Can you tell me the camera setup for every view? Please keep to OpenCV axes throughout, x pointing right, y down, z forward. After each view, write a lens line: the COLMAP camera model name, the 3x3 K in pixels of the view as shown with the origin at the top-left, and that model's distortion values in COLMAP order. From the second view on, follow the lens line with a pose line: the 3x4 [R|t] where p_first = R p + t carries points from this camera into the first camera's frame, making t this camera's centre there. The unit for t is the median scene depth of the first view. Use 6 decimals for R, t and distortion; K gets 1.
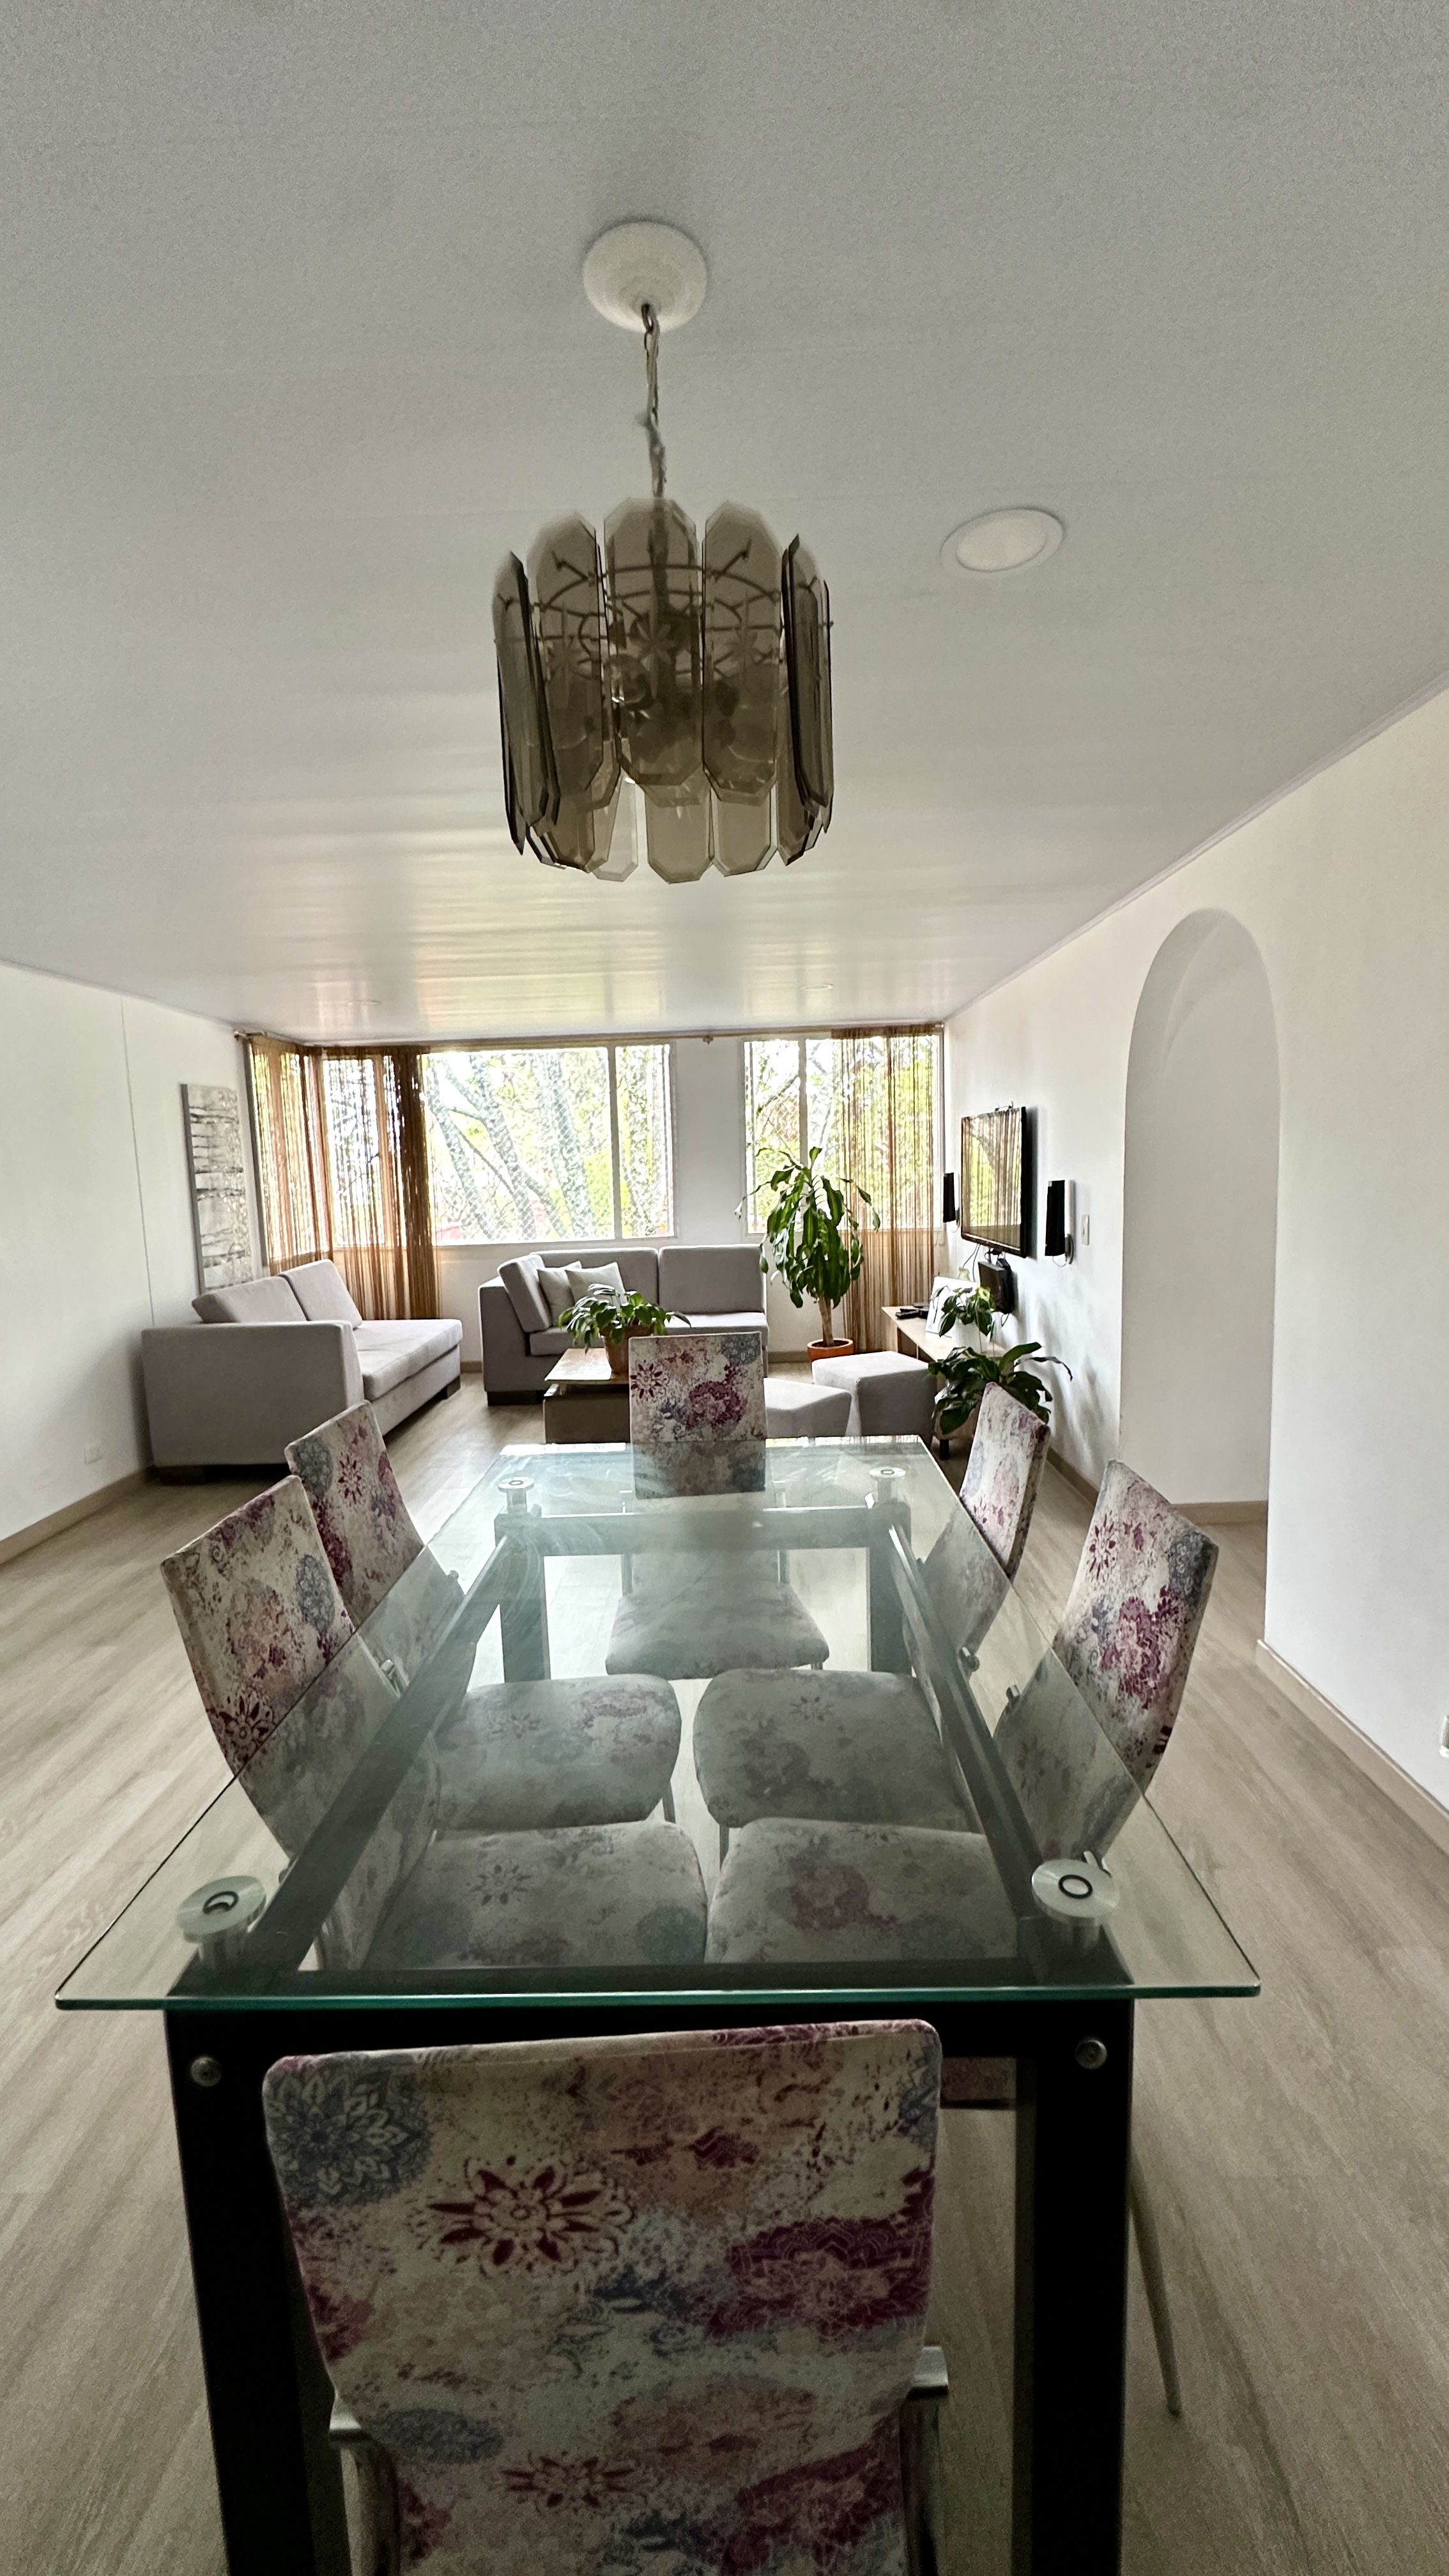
lens RADIAL K [[1026.2, 0, 729.5], [0, 1026.2, 1295.5], [0, 0, 1]] dist [0.000969, -0.000308]
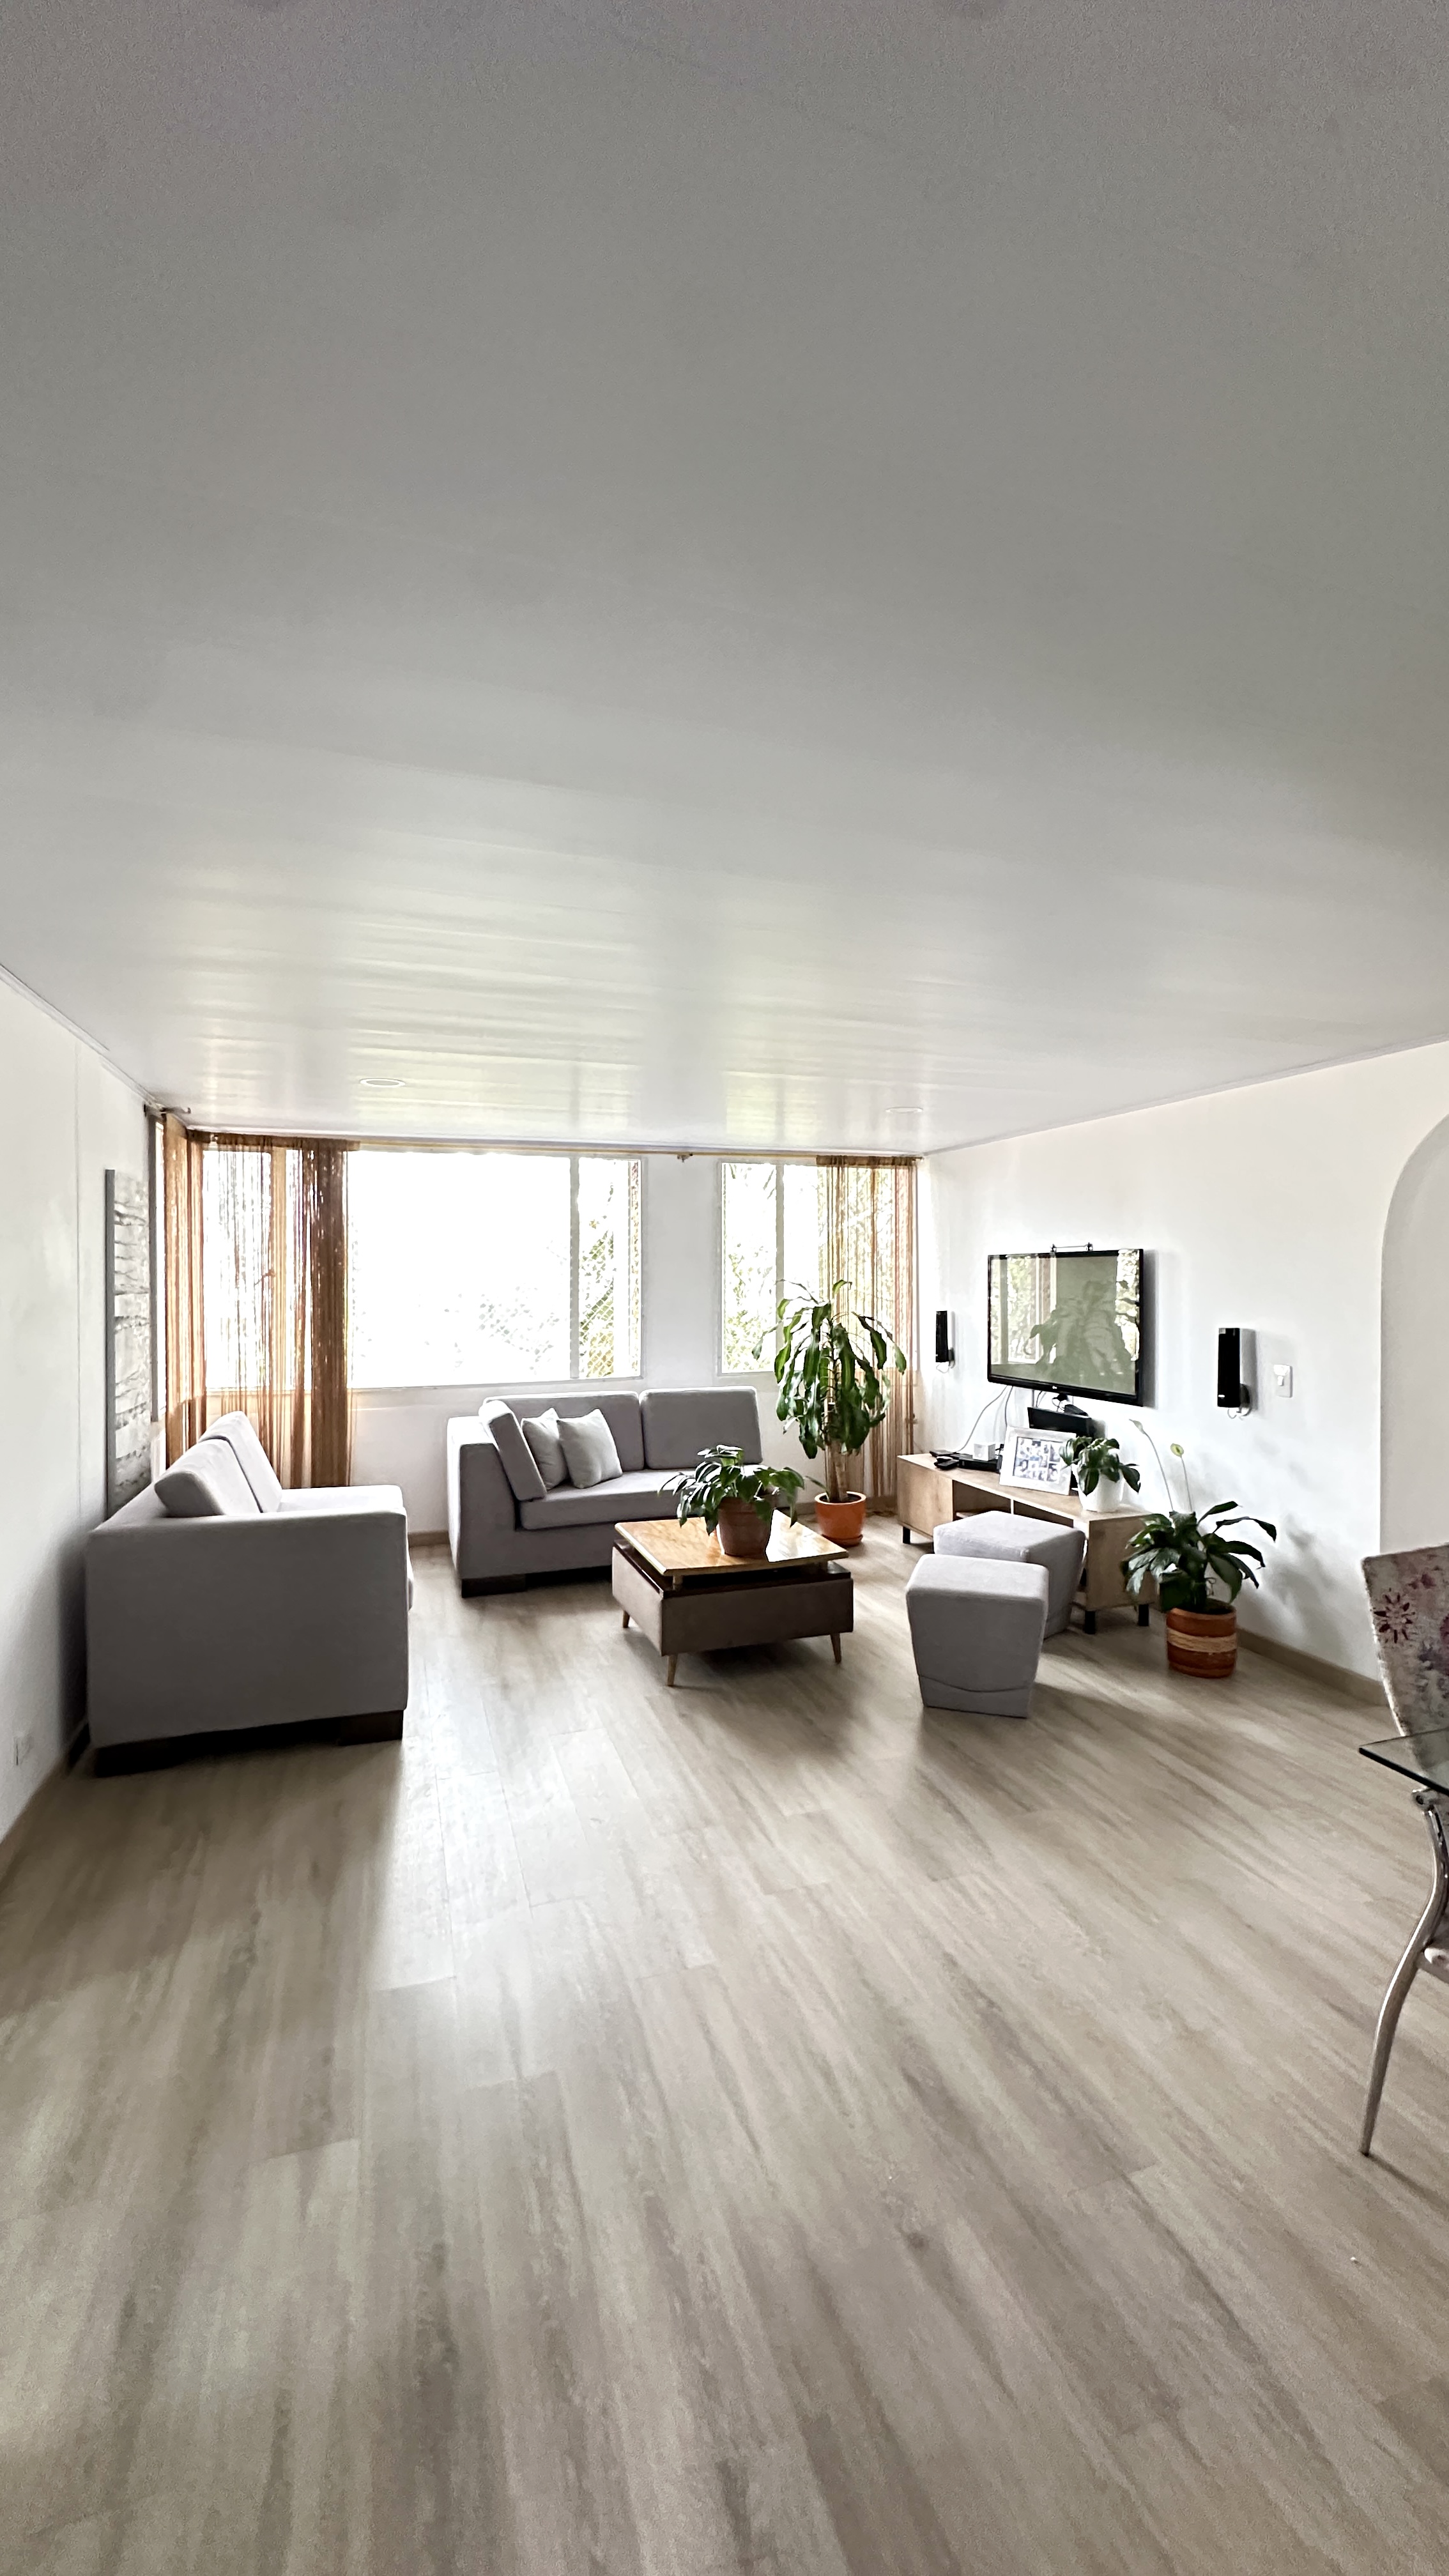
lens RADIAL K [[1026.2, 0, 727.8], [0, 1026.2, 1280.3], [0, 0, 1]] dist [0.000969, -0.000308]
pose [[0.945622, 0.030014, 0.323881, -0.279925], [0.013994, 0.991057, -0.132700, -0.023233], [-0.324967, 0.130016, 0.936745, 0.161135]]
